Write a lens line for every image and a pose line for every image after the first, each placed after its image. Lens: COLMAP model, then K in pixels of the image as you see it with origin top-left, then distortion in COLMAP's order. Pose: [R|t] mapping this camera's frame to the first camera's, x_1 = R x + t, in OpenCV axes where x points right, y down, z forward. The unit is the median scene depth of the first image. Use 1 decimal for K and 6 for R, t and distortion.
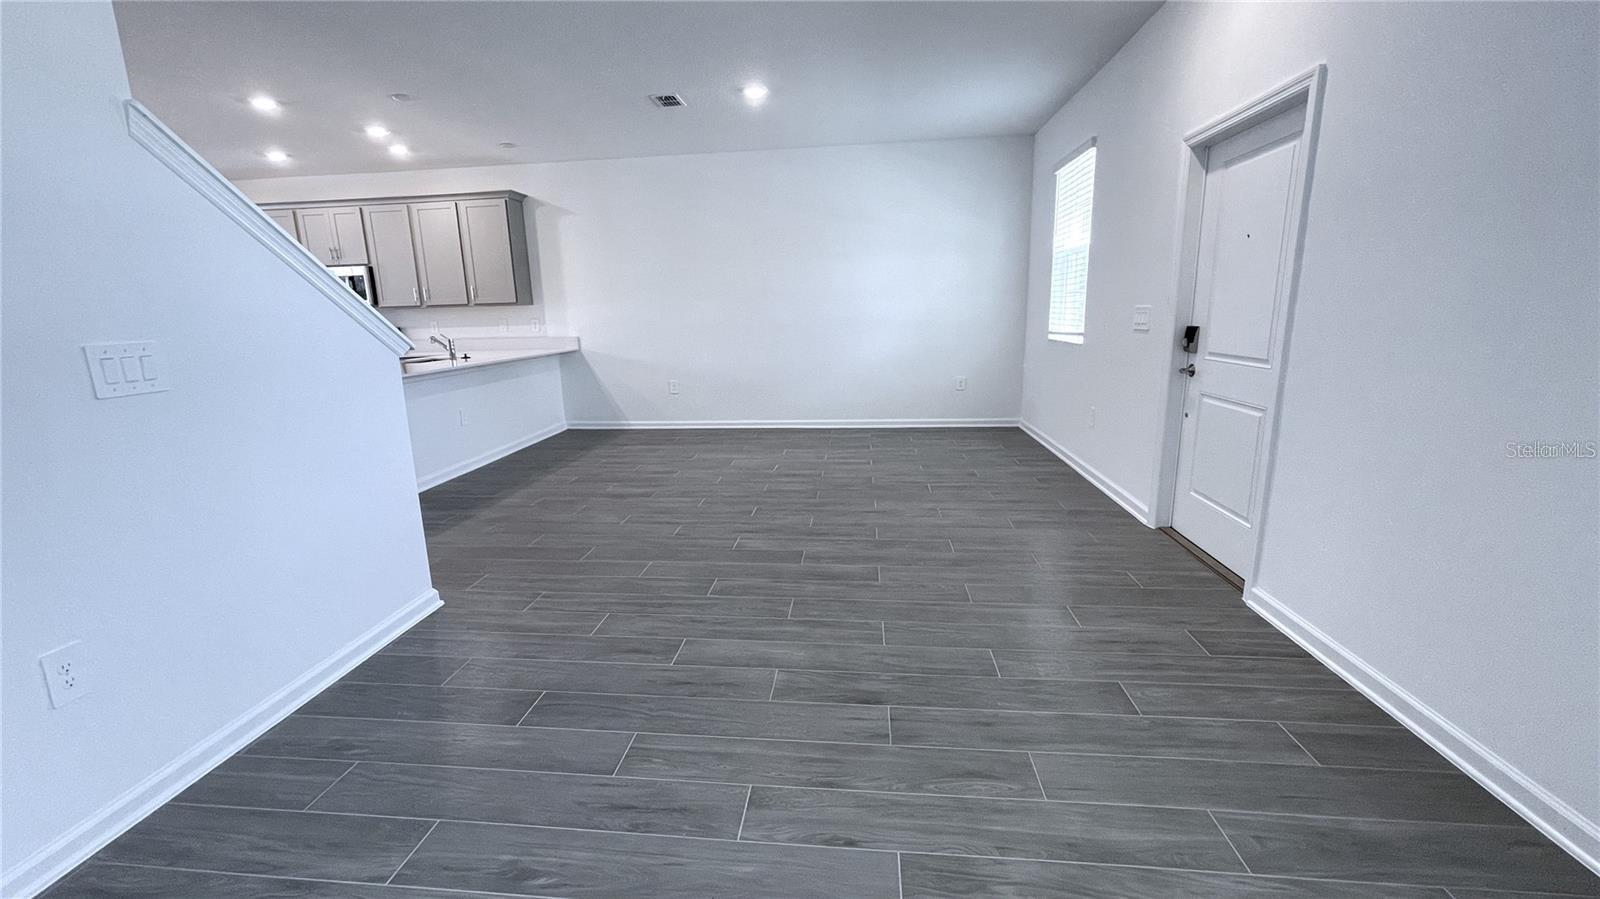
lens RADIAL K [[642.7, 0, 787.7], [0, 642.7, 449.2], [0, 0, 1]] dist [-0.002891, 0.000049]
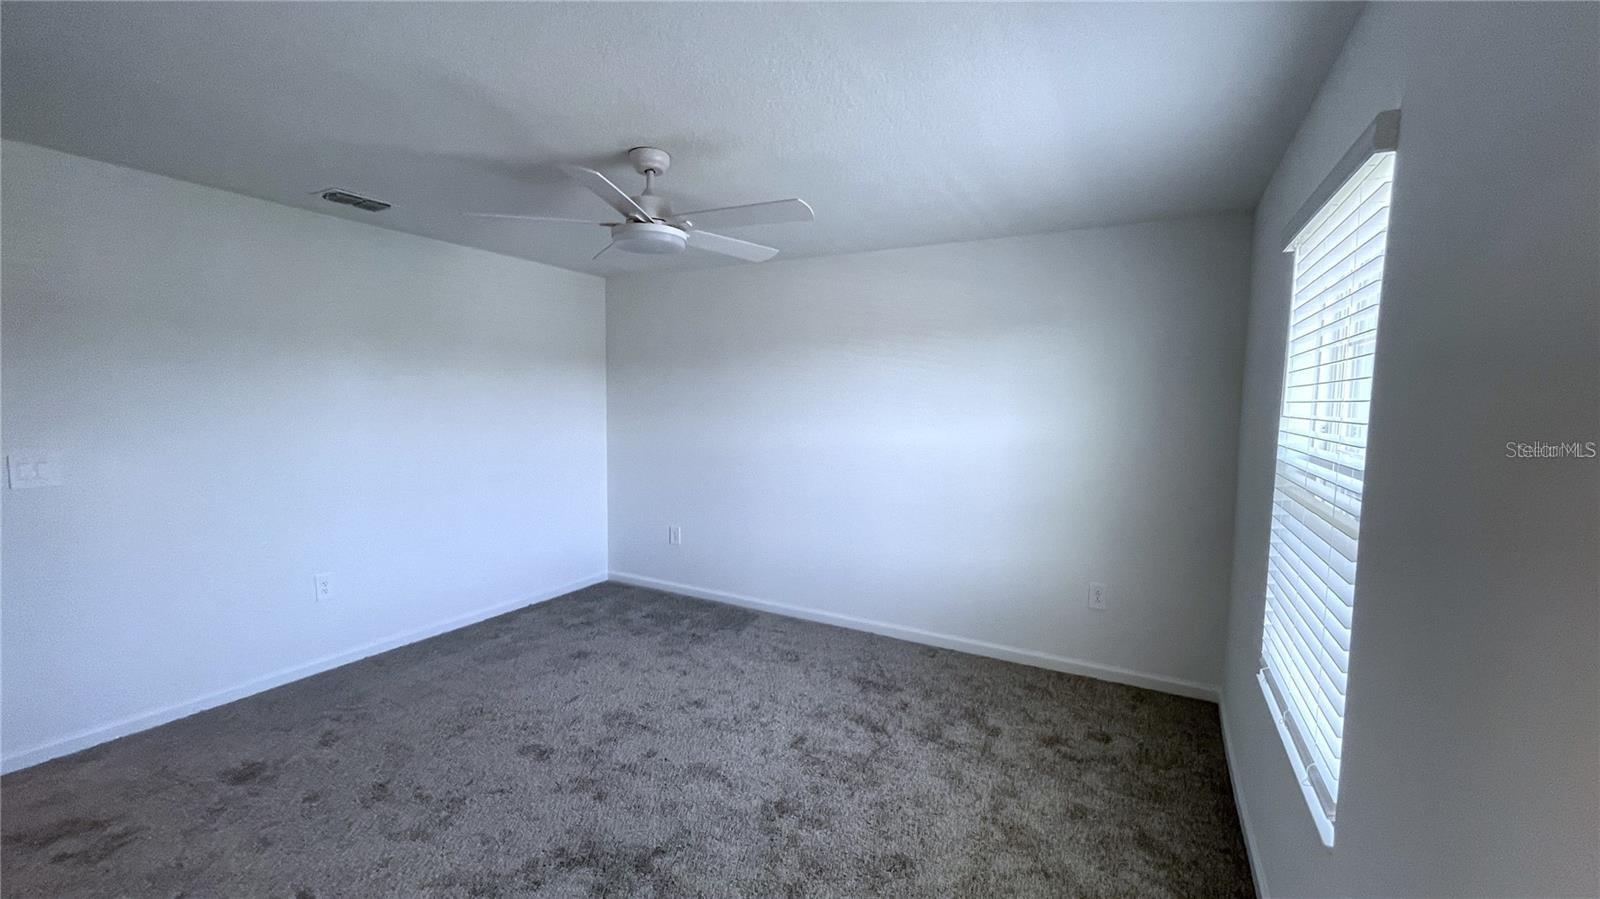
lens RADIAL K [[642.7, 0, 787.7], [0, 642.7, 449.2], [0, 0, 1]] dist [-0.002891, 0.000049]
pose [[0.951749, 0.052898, -0.302283, 0.246857], [-0.093011, 0.988422, -0.119877, -0.214835], [0.292442, 0.142209, 0.945650, 0.525374]]
